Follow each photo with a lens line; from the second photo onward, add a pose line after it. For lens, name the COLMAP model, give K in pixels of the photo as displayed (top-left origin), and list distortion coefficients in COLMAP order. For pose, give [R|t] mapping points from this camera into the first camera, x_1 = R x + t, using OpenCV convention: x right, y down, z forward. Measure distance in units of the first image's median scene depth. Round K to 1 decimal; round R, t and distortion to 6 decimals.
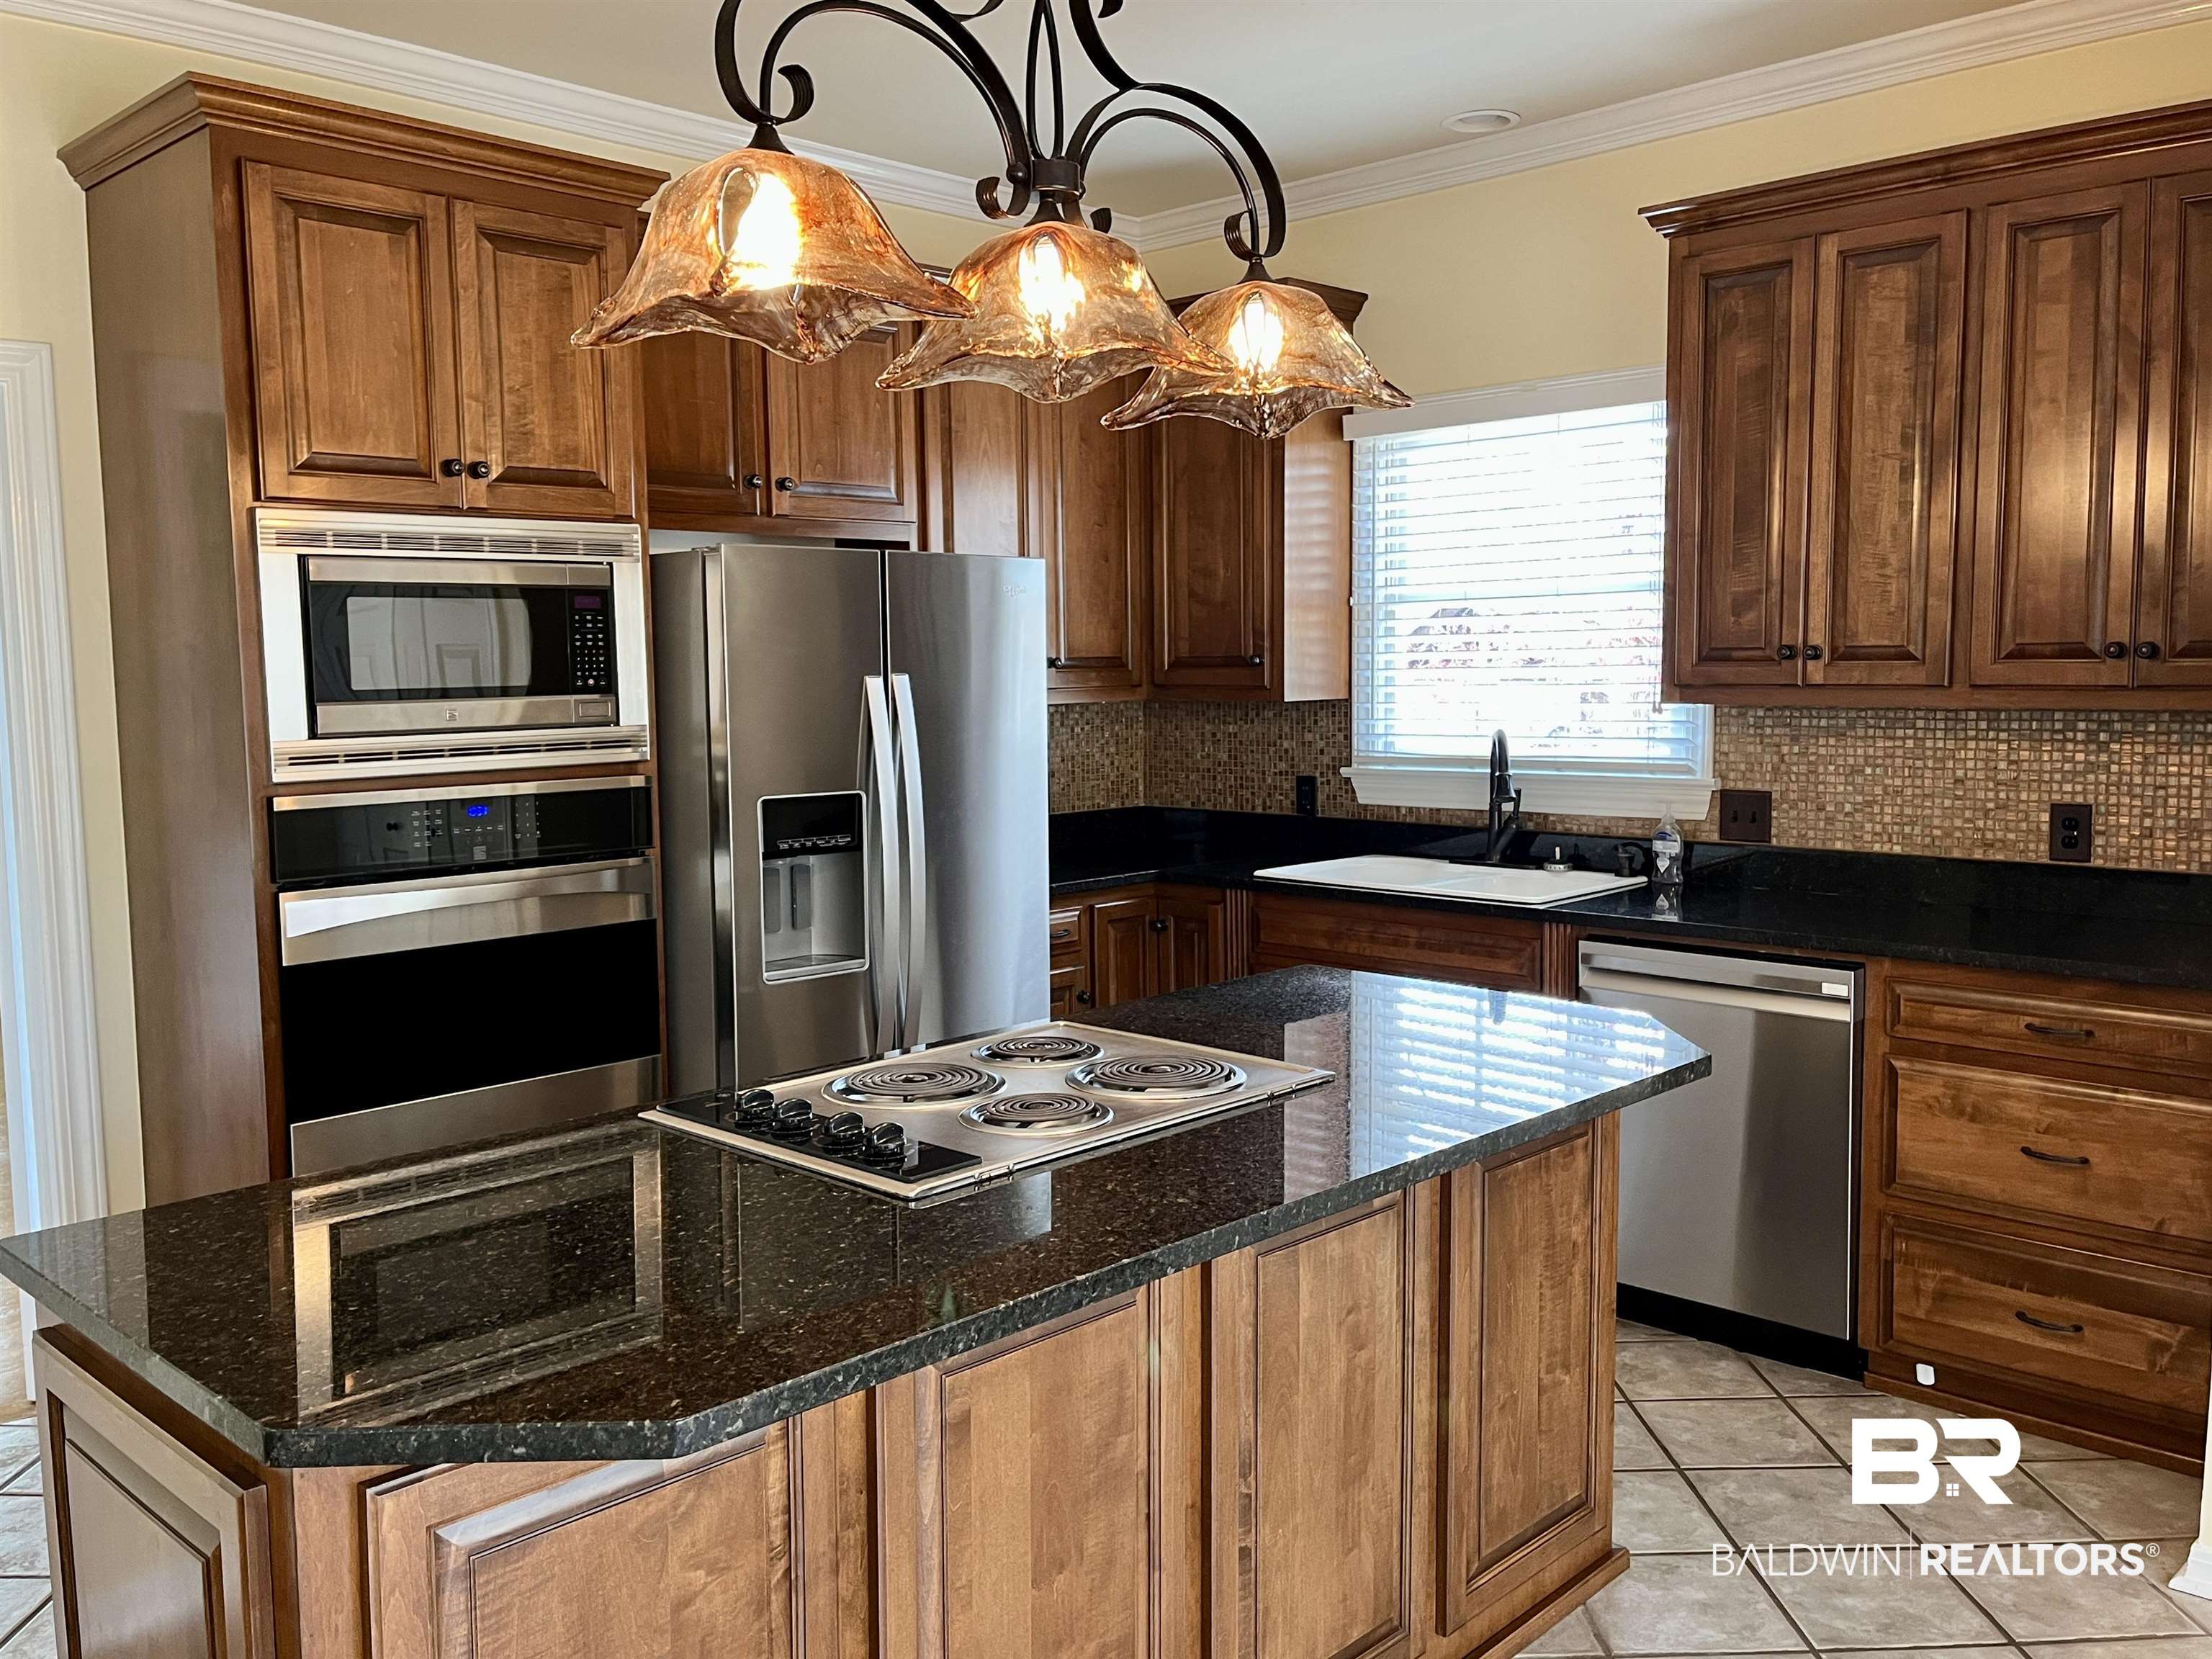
lens RADIAL K [[1834.8, 0, 1106.9], [0, 1834.8, 832.9], [0, 0, 1]] dist [0.029572, -0.032749]
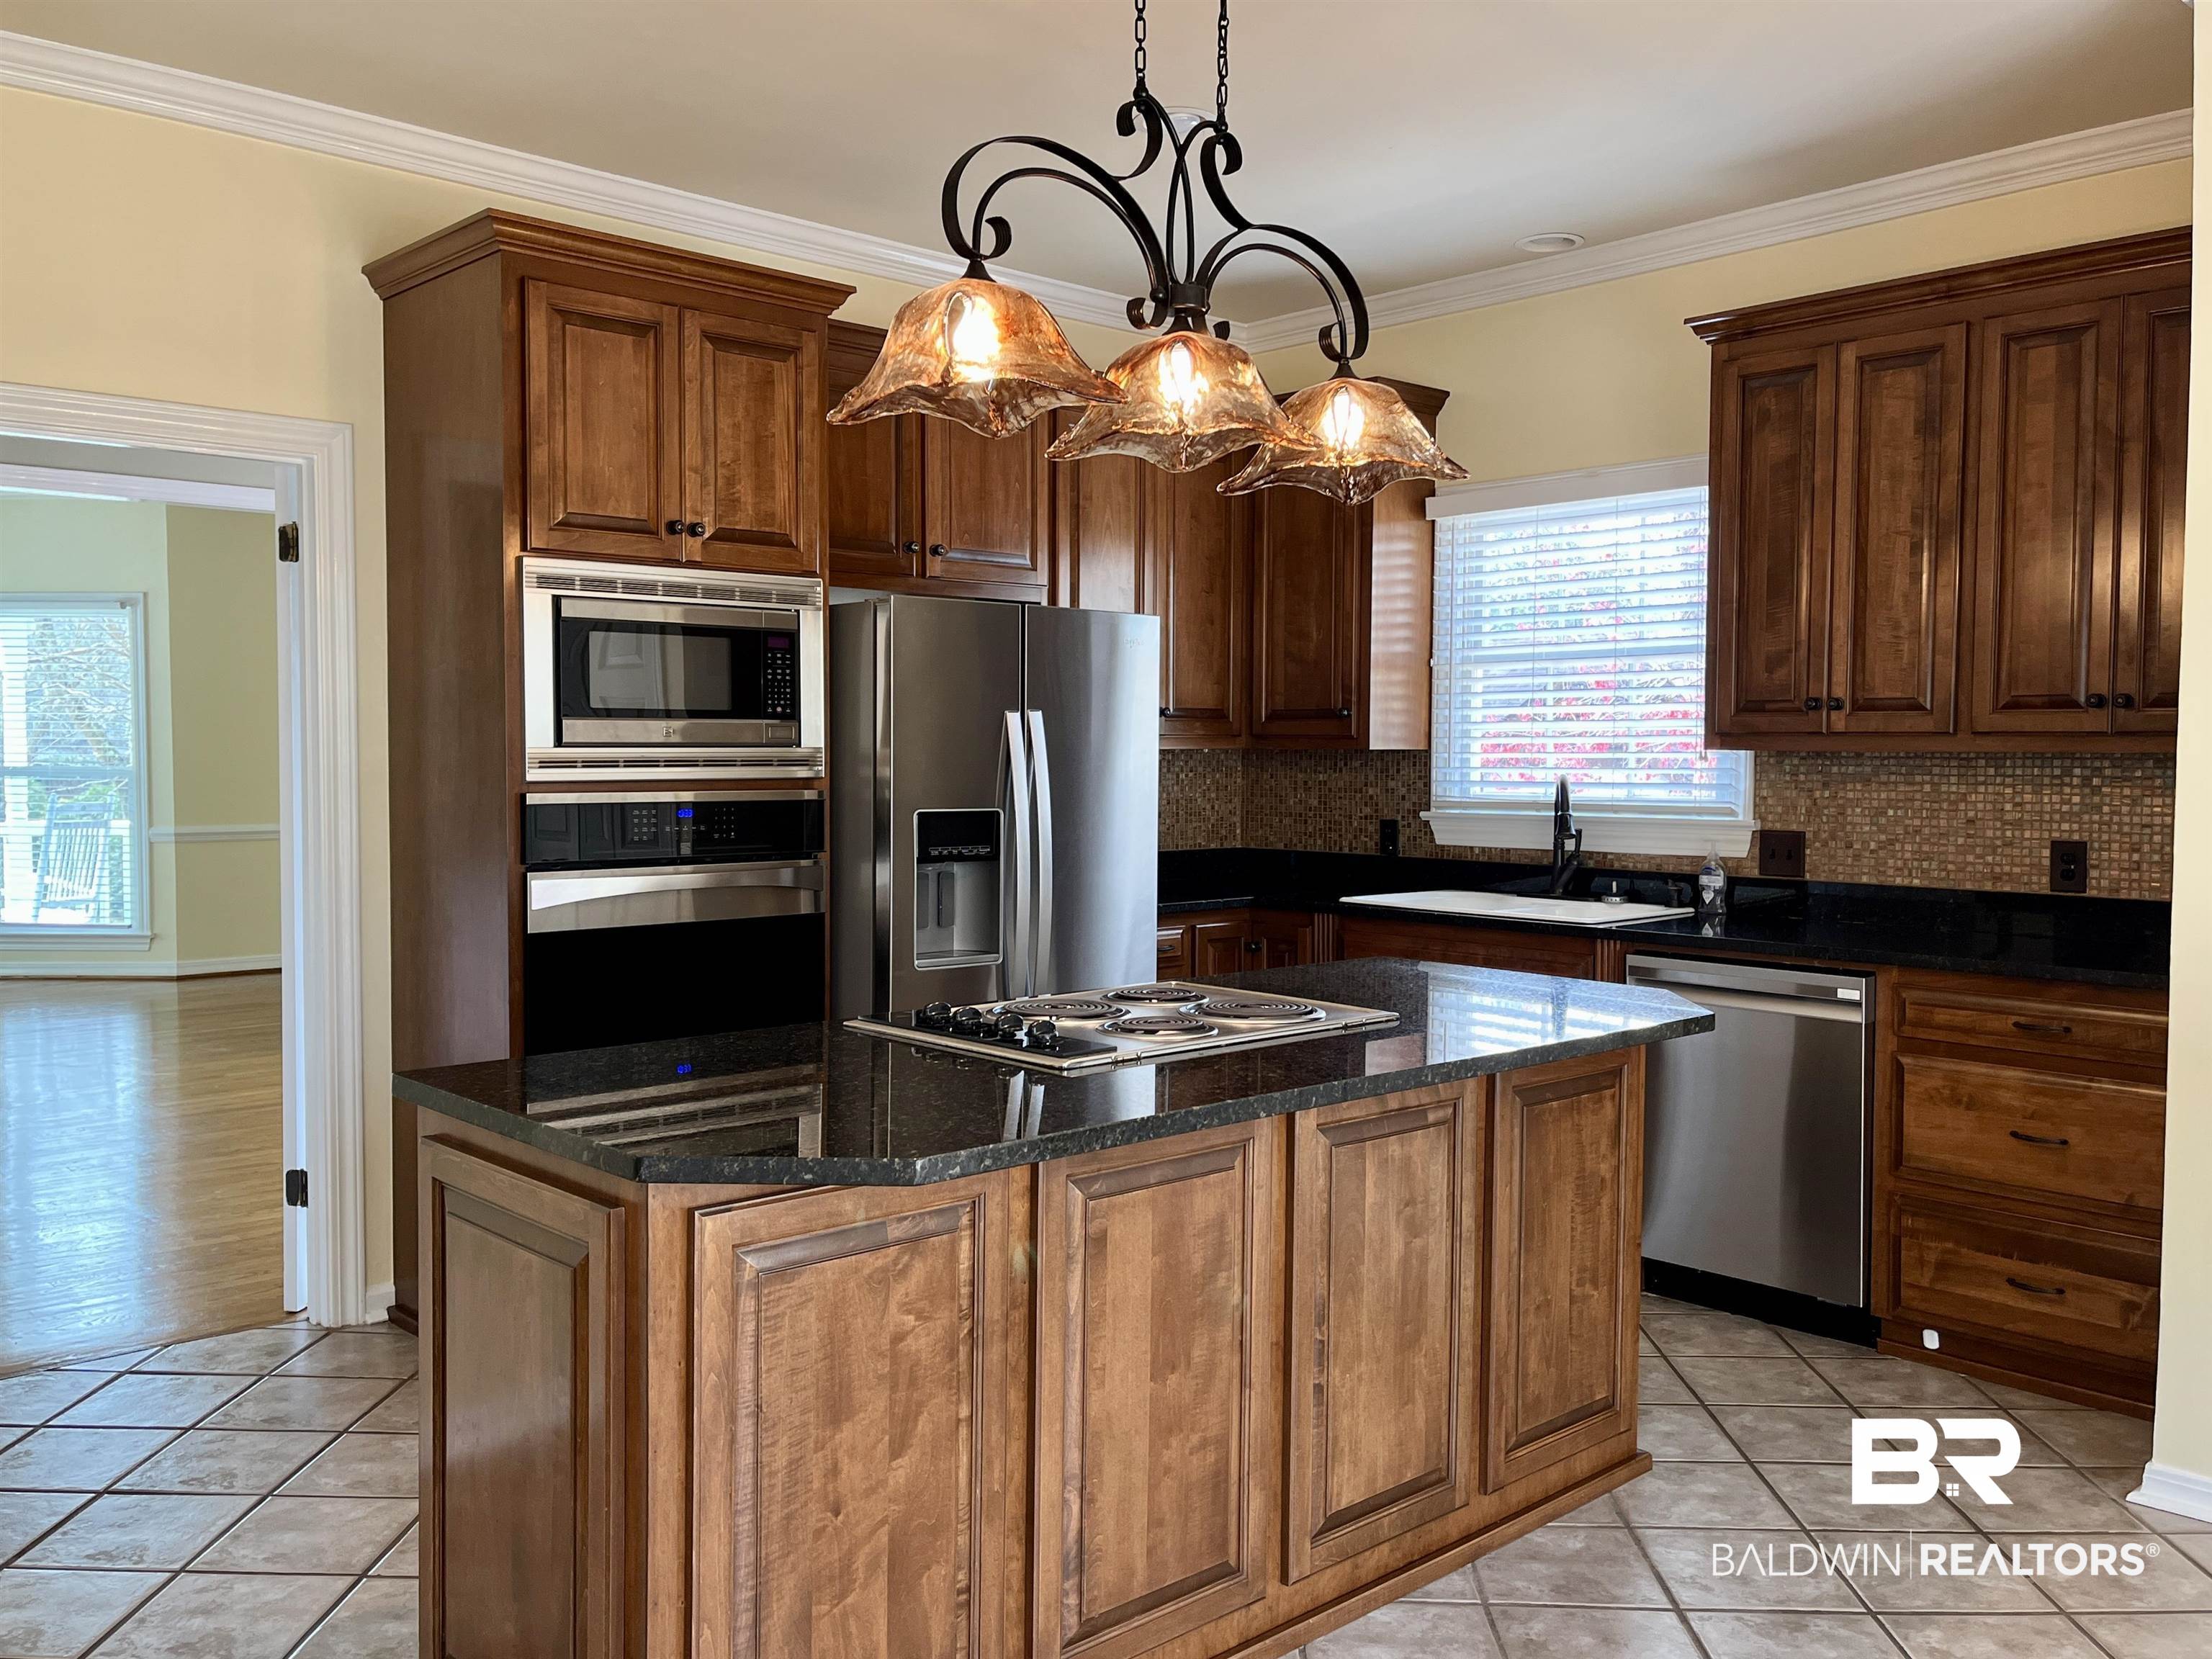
lens RADIAL K [[1834.8, 0, 1105.4], [0, 1834.8, 828.3], [0, 0, 1]] dist [0.029572, -0.032749]
pose [[0.998483, 0.018902, -0.051723, -0.007542], [-0.021597, 0.998411, -0.052054, 0.054202], [0.050657, 0.053092, 0.997304, -0.173947]]
